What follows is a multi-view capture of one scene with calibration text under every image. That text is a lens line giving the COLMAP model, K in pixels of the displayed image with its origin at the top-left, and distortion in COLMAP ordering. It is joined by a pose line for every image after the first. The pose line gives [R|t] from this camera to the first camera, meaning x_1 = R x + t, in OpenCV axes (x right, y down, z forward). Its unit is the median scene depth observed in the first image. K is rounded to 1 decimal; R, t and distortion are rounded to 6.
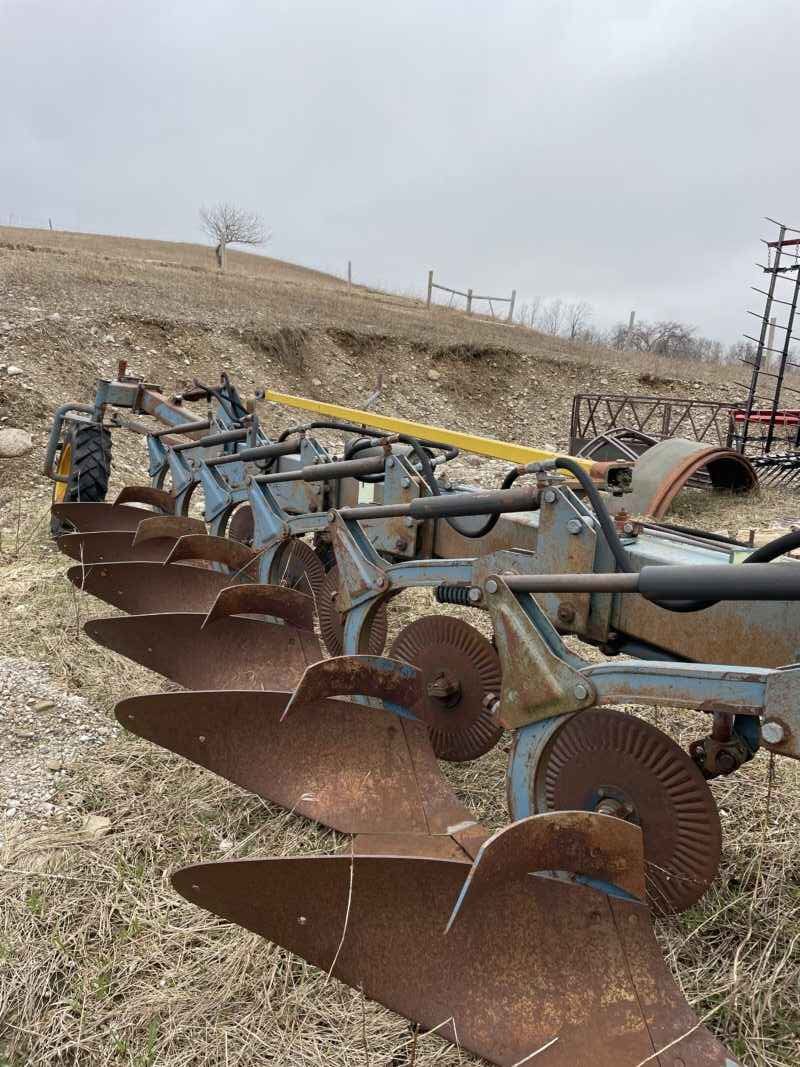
lens RADIAL K [[798.6, 0, 396.9], [0, 798.6, 534.1], [0, 0, 1]] dist [0.056093, -0.070044]
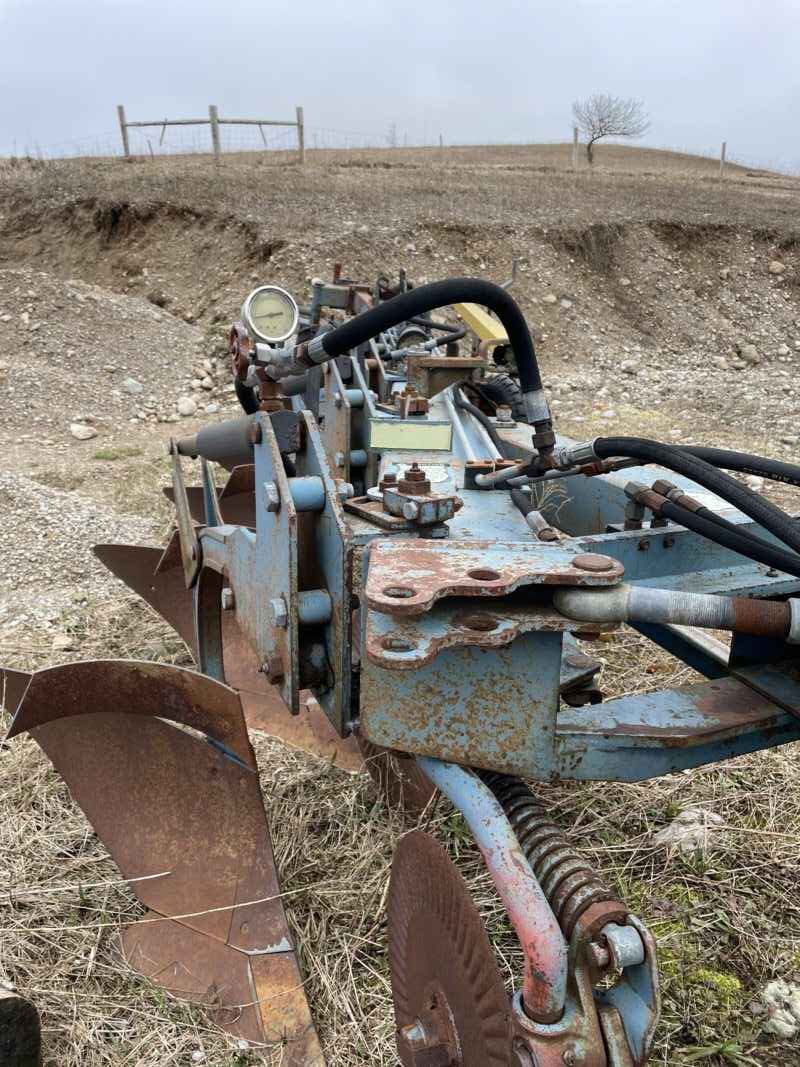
lens RADIAL K [[798.6, 0, 395.6], [0, 798.6, 535.1], [0, 0, 1]] dist [0.056093, -0.070044]
pose [[0.894746, 0.096772, -0.435964, 0.094154], [-0.049684, 0.991749, 0.118173, 0.004508], [0.443802, -0.084074, 0.892172, 0.023297]]
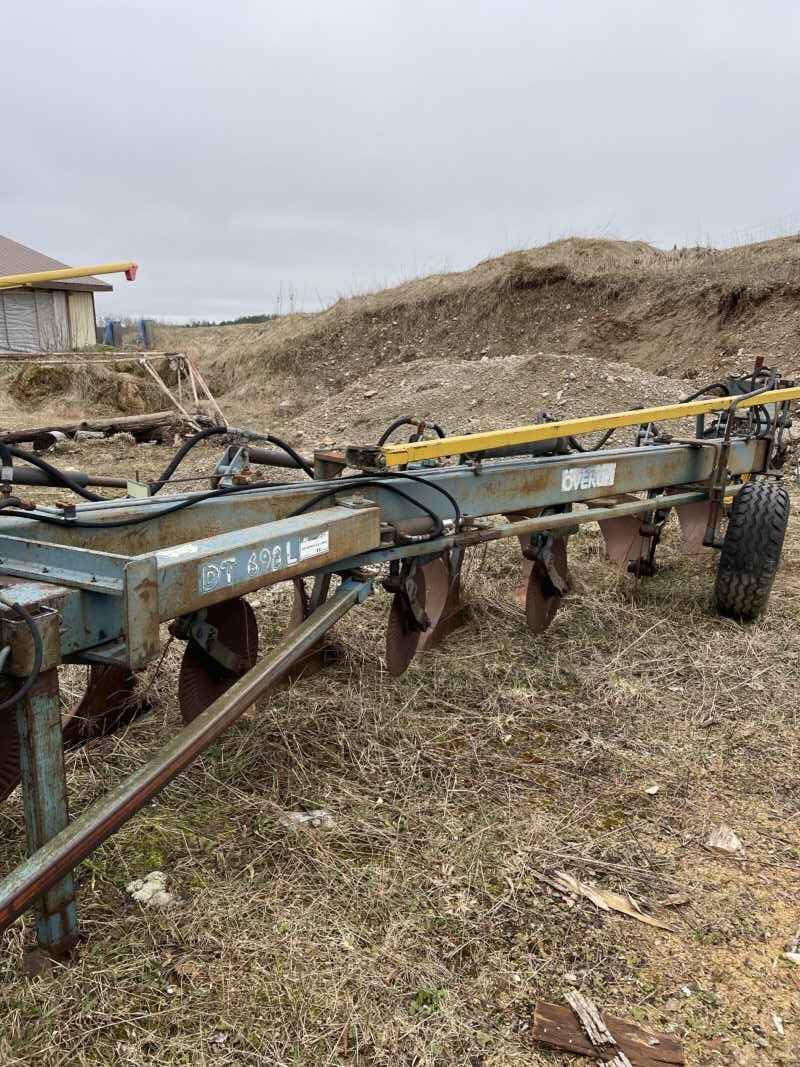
lens RADIAL K [[798.6, 0, 392.9], [0, 798.6, 537.5], [0, 0, 1]] dist [0.056093, -0.070044]
pose [[0.247794, 0.185441, -0.950899, 0.243620], [-0.175074, 0.973922, 0.144309, -0.022816], [0.952863, 0.130719, 0.273798, 0.120220]]
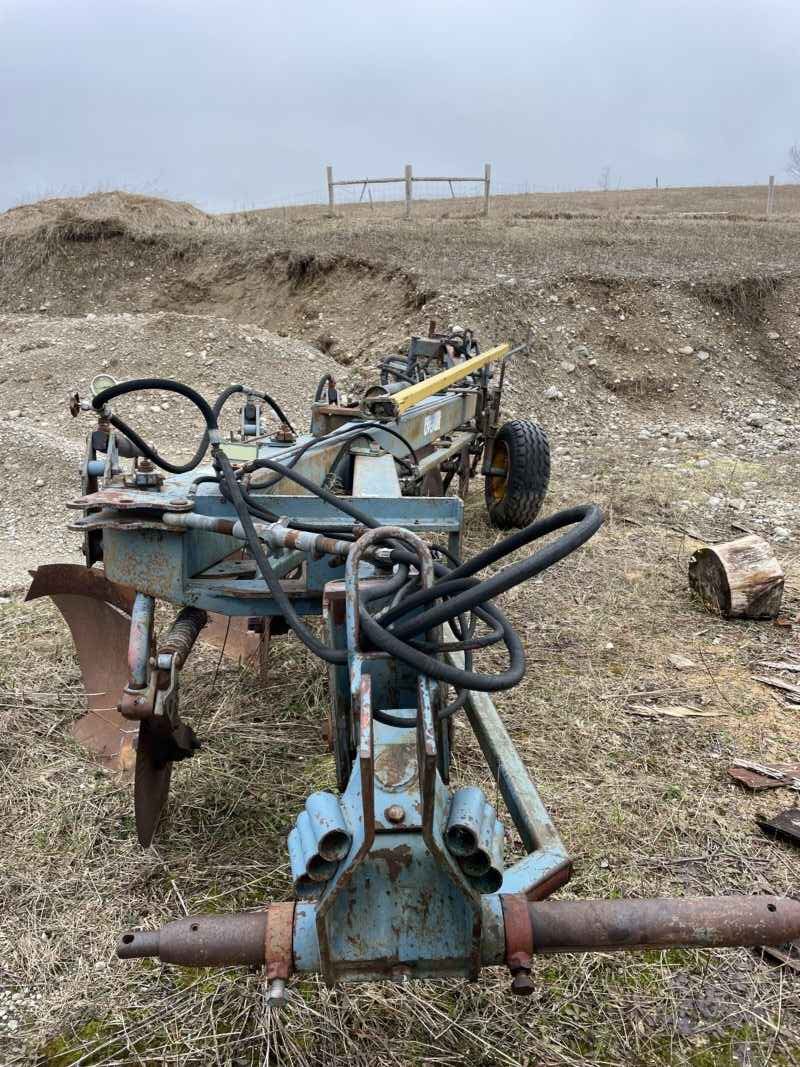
lens RADIAL K [[798.6, 0, 397.0], [0, 798.6, 536.8], [0, 0, 1]] dist [0.056093, -0.070044]
pose [[0.757010, 0.152863, -0.635270, 0.193956], [-0.117258, 0.988247, 0.098071, 0.000791], [0.642796, 0.000249, 0.766037, 0.001207]]
